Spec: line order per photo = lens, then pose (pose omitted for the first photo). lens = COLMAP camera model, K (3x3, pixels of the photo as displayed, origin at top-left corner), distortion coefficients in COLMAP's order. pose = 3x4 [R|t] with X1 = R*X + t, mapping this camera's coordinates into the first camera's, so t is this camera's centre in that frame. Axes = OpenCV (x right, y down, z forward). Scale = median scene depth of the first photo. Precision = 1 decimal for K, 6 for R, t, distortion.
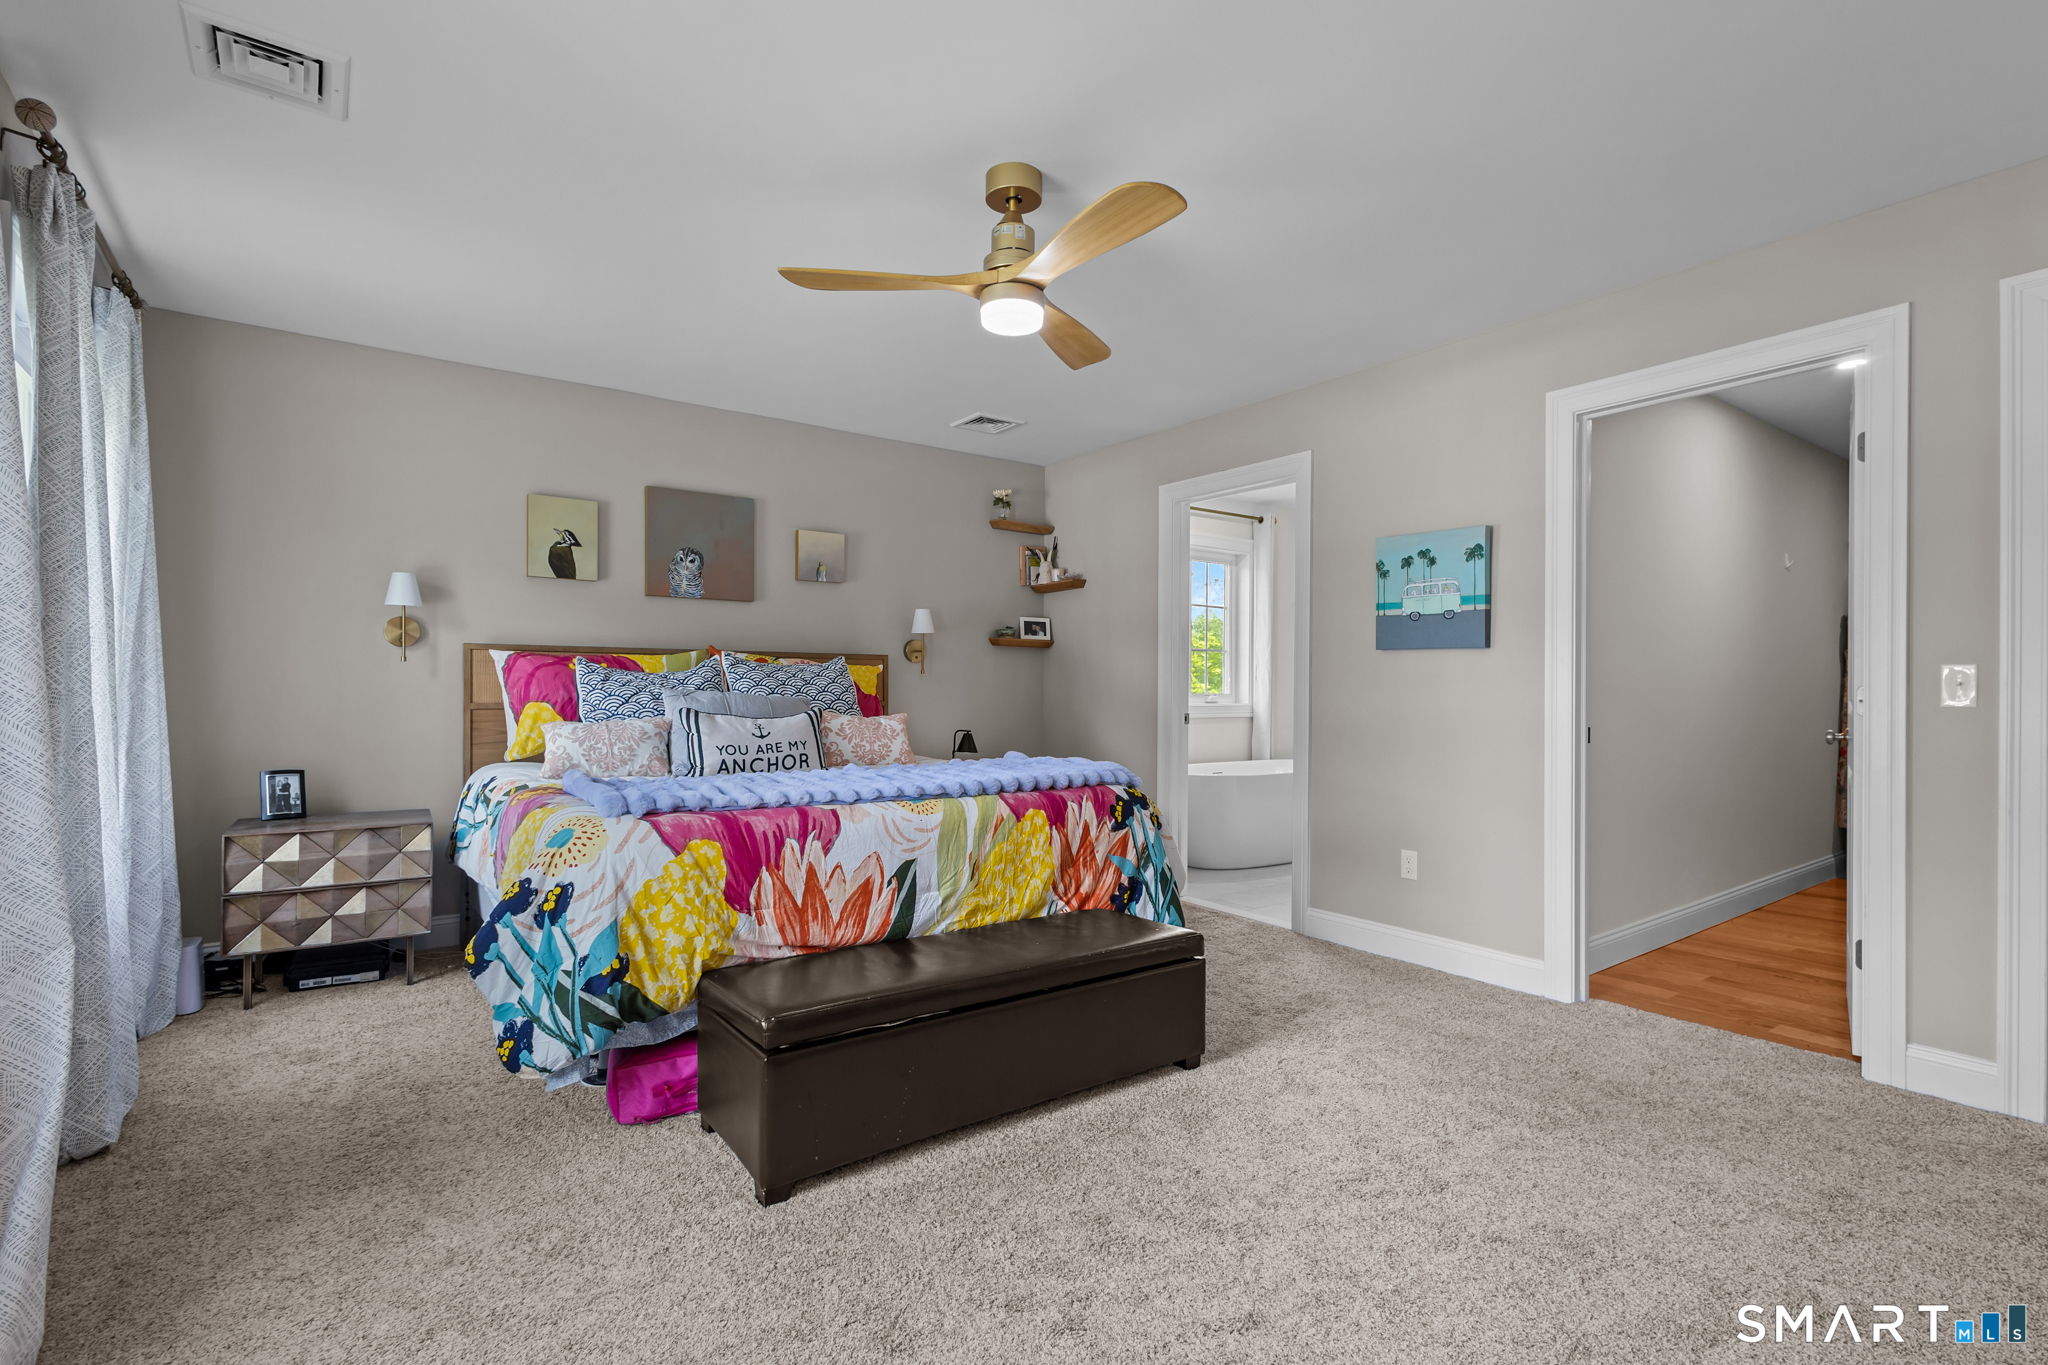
lens RADIAL K [[951.6, 0, 1032.7], [0, 951.6, 690.8], [0, 0, 1]] dist [0.003025, 0.000186]
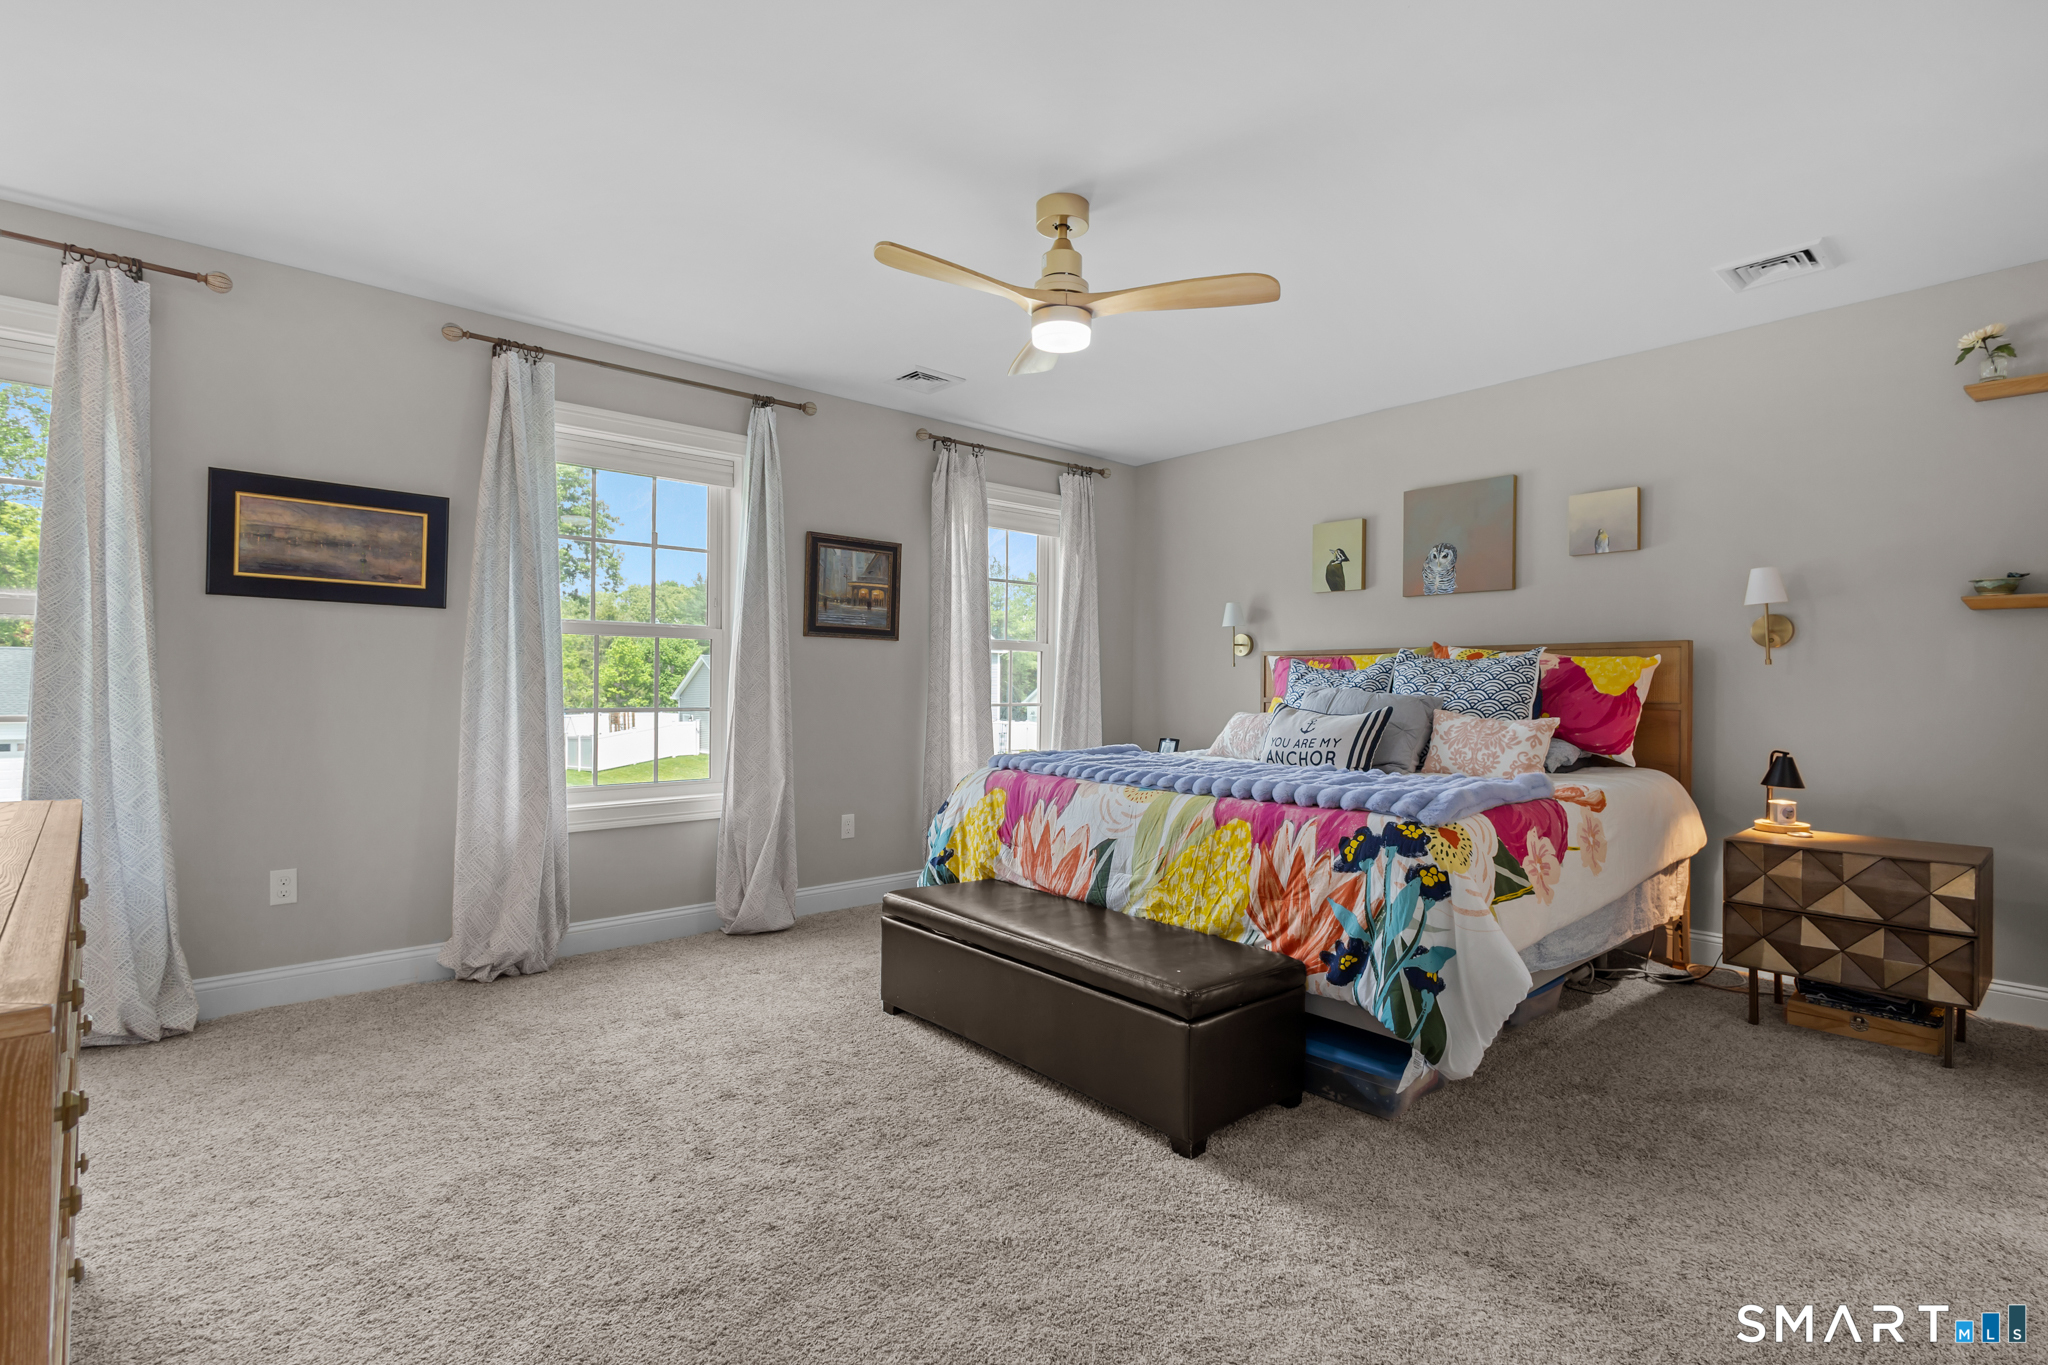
lens RADIAL K [[959.6, 0, 1024.0], [0, 959.6, 682.5], [0, 0, 1]] dist [0.005043, 0.000573]
pose [[0.082070, -0.006067, -0.996608, 0.873882], [-0.005390, 0.999964, -0.006531, 0.003356], [0.996612, 0.005908, 0.082034, 0.721415]]
